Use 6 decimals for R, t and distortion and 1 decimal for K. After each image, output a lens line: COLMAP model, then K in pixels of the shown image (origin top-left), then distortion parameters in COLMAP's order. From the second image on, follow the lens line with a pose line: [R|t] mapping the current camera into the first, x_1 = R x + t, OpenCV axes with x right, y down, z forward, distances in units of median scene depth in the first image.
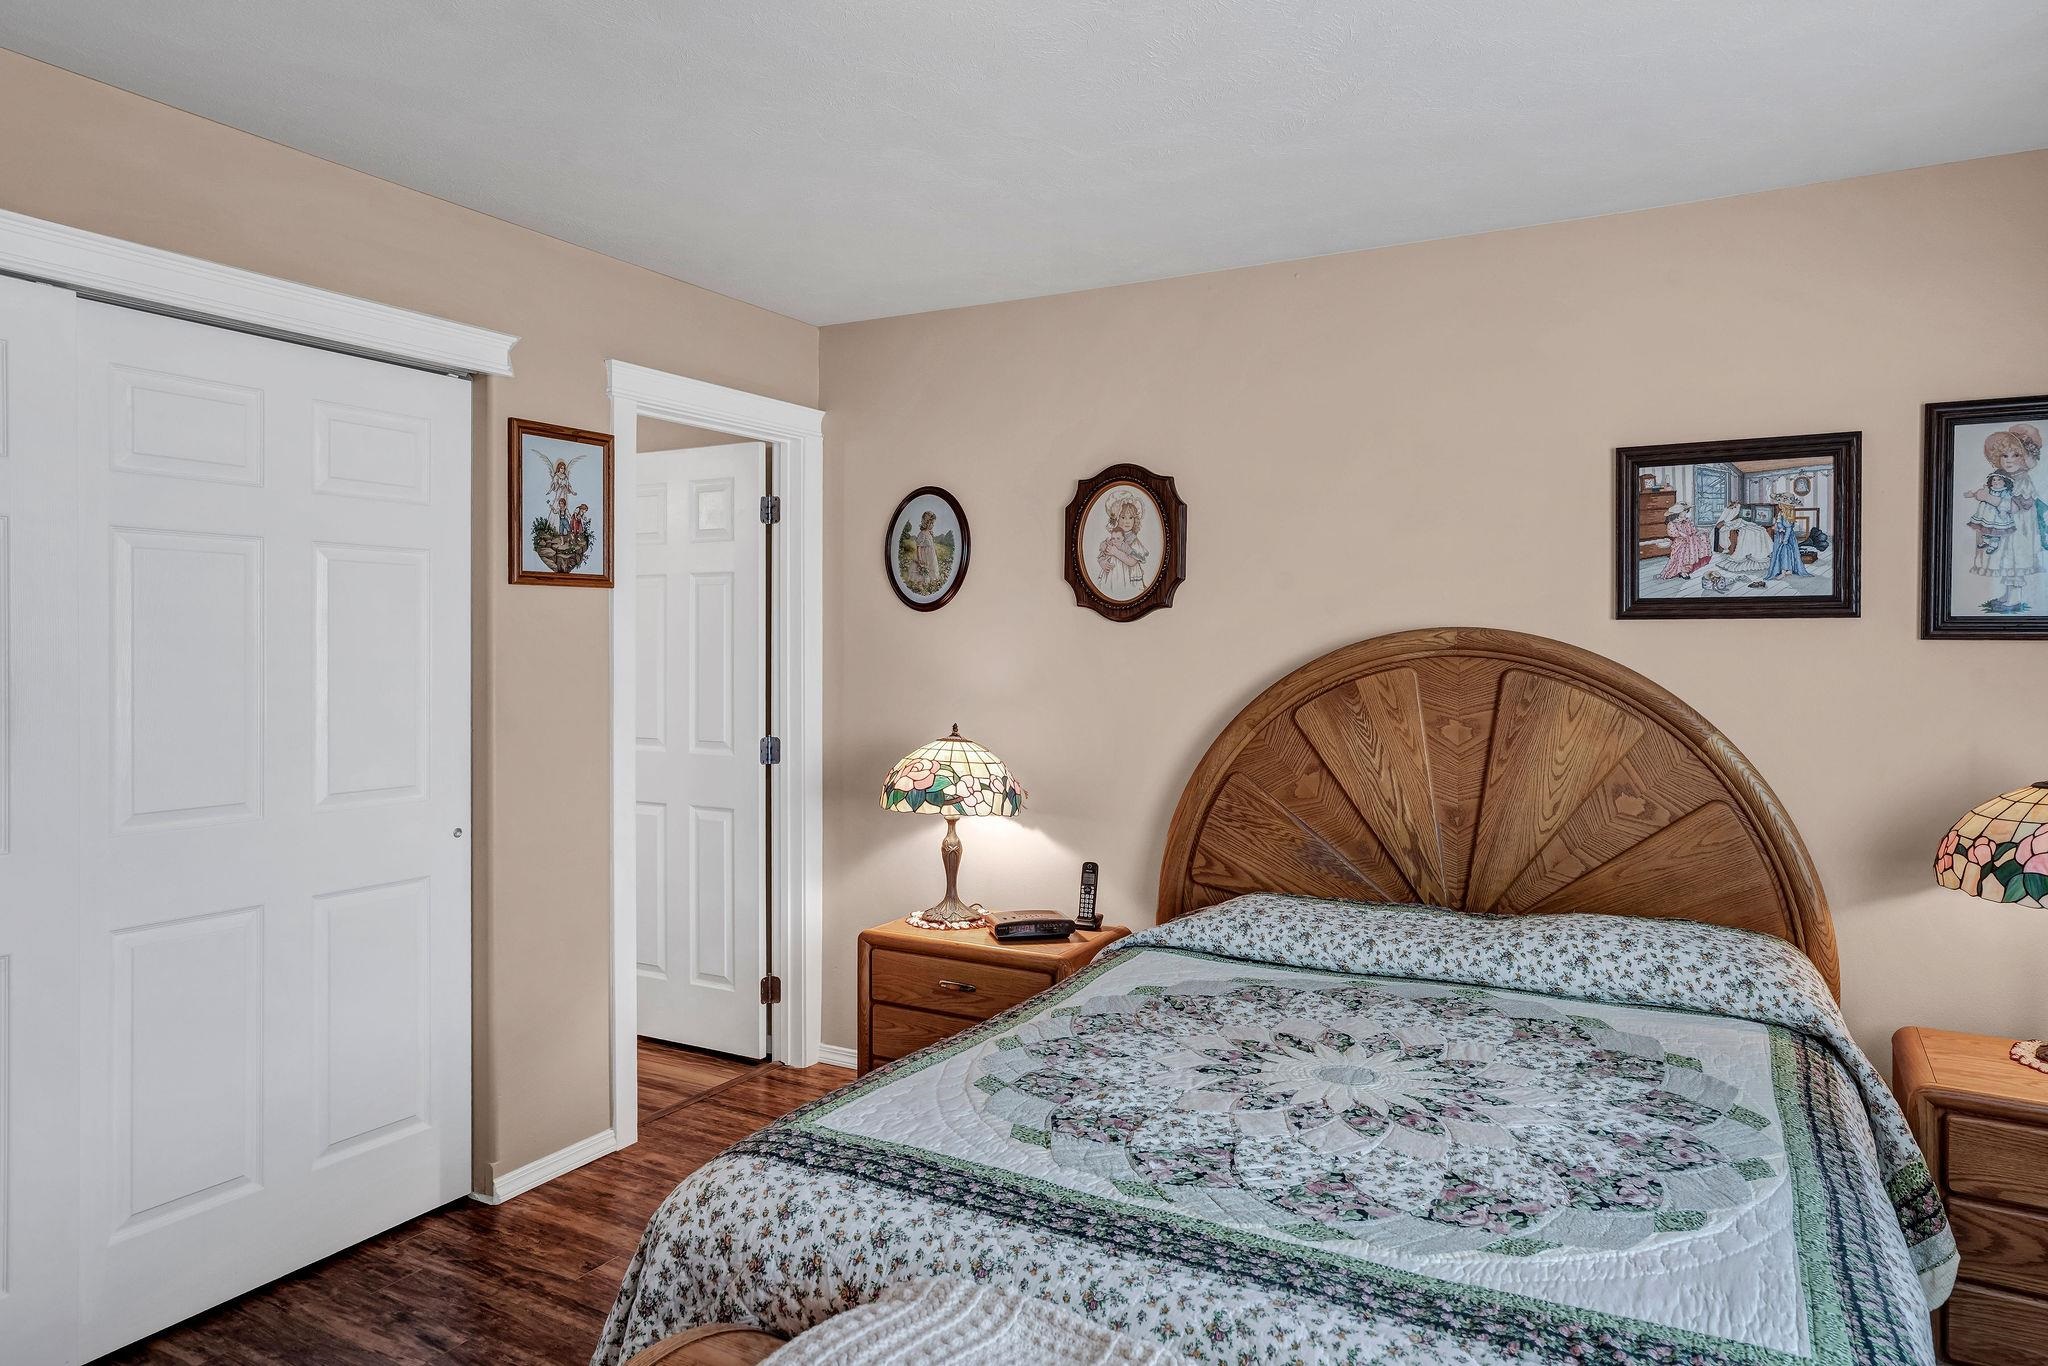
lens RADIAL K [[1284.2, 0, 1024.0], [0, 1284.2, 683.0], [0, 0, 1]] dist [-0.007378, 0.000922]
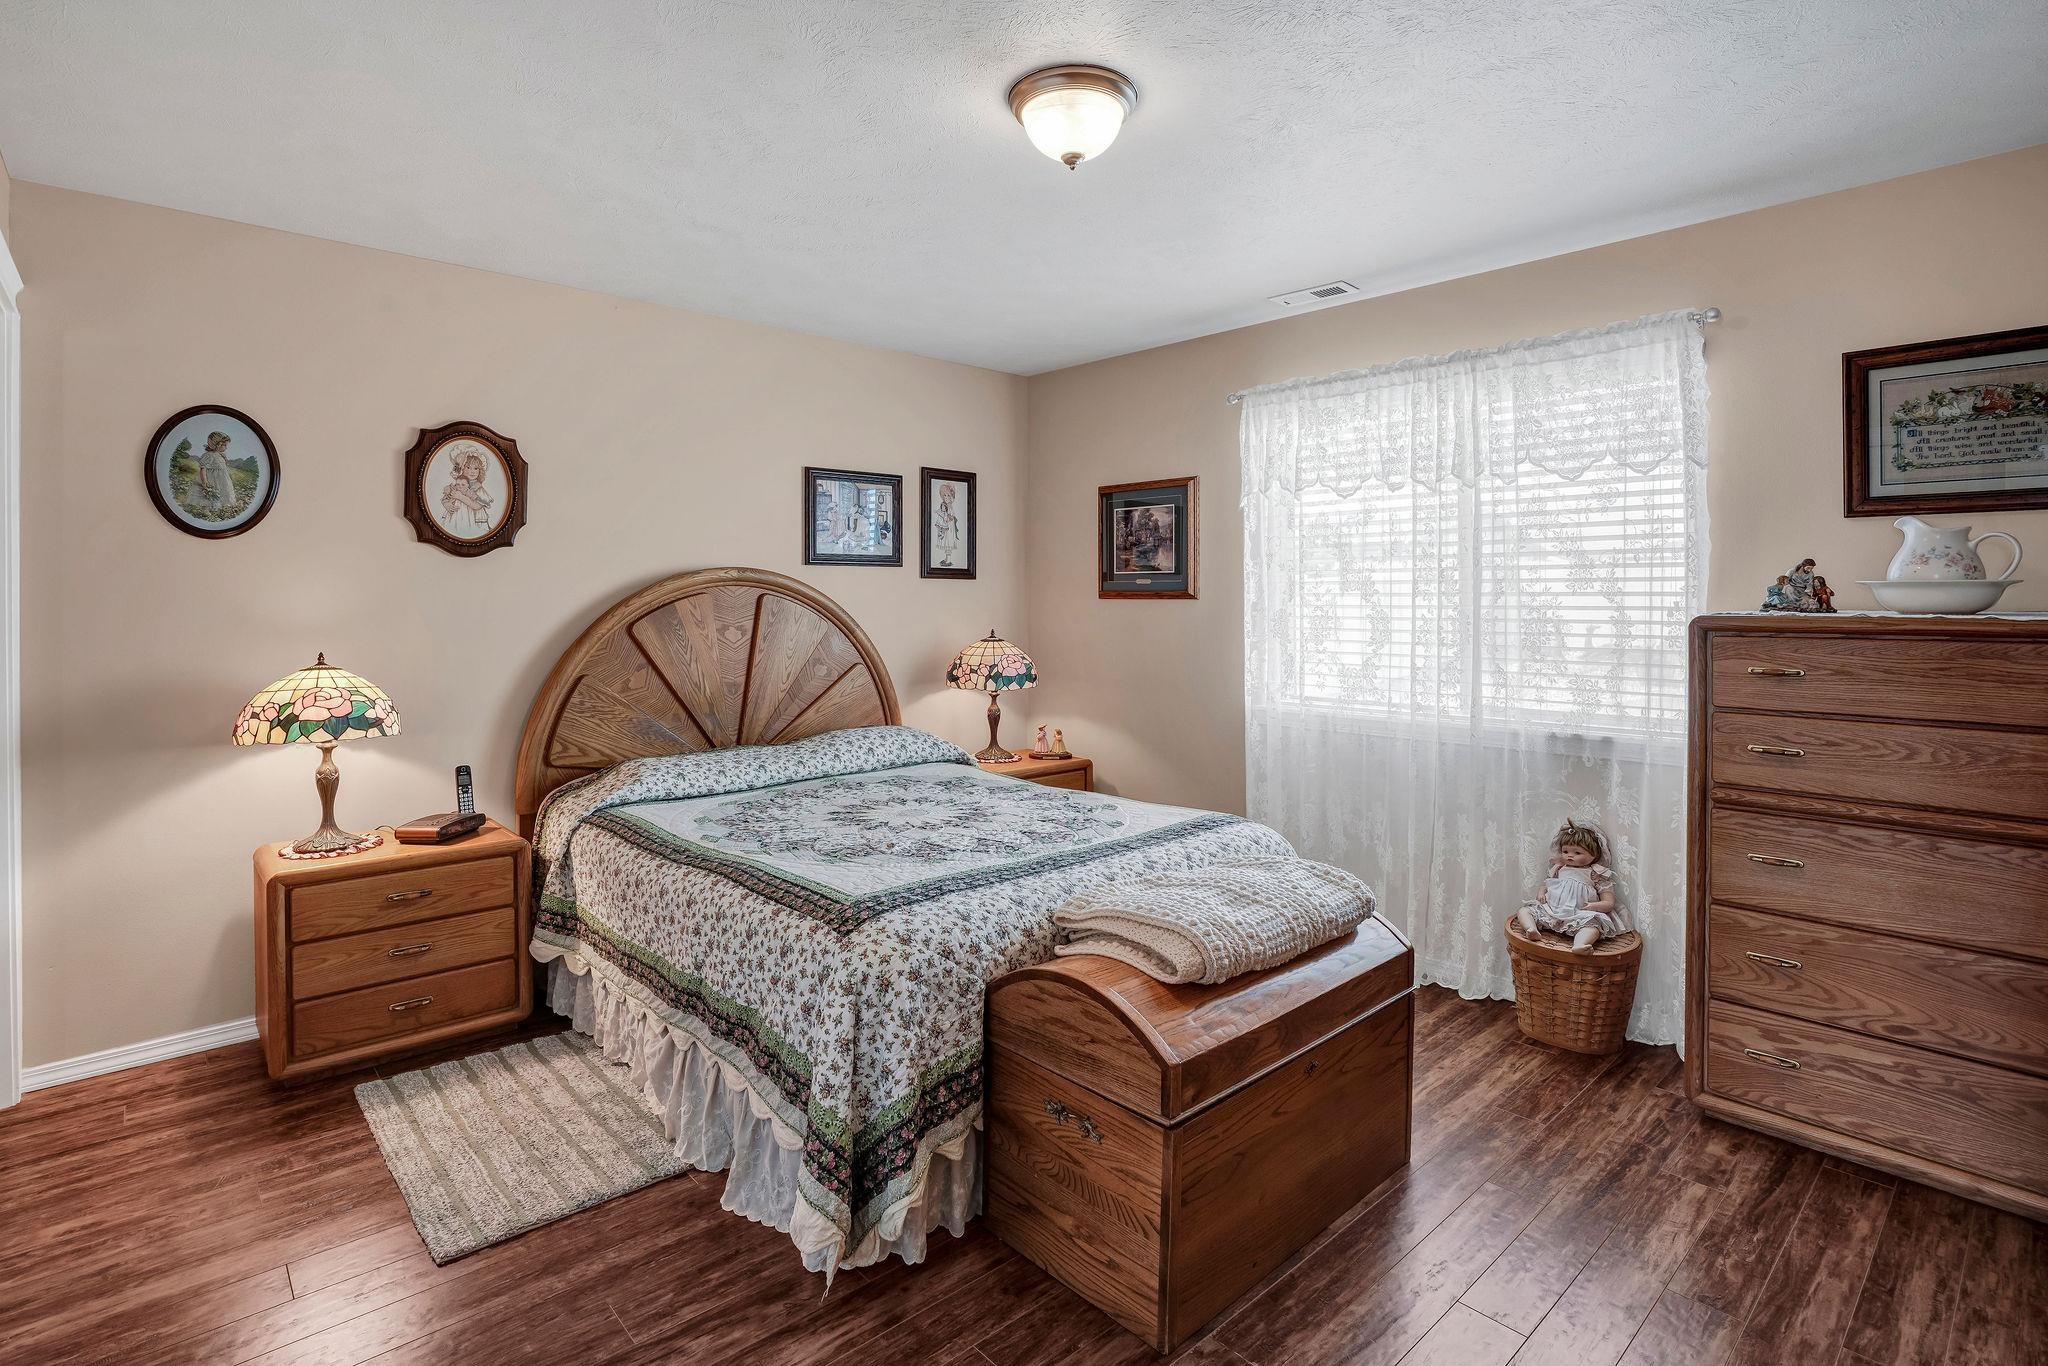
lens RADIAL K [[996.7, 0, 1018.4], [0, 996.7, 620.8], [0, 0, 1]] dist [-0.074979, 0.033066]
pose [[0.322245, -0.022711, 0.946384, -0.664584], [0.032177, 0.999397, 0.013026, 0.016427], [-0.946109, 0.026254, 0.322781, 0.269780]]
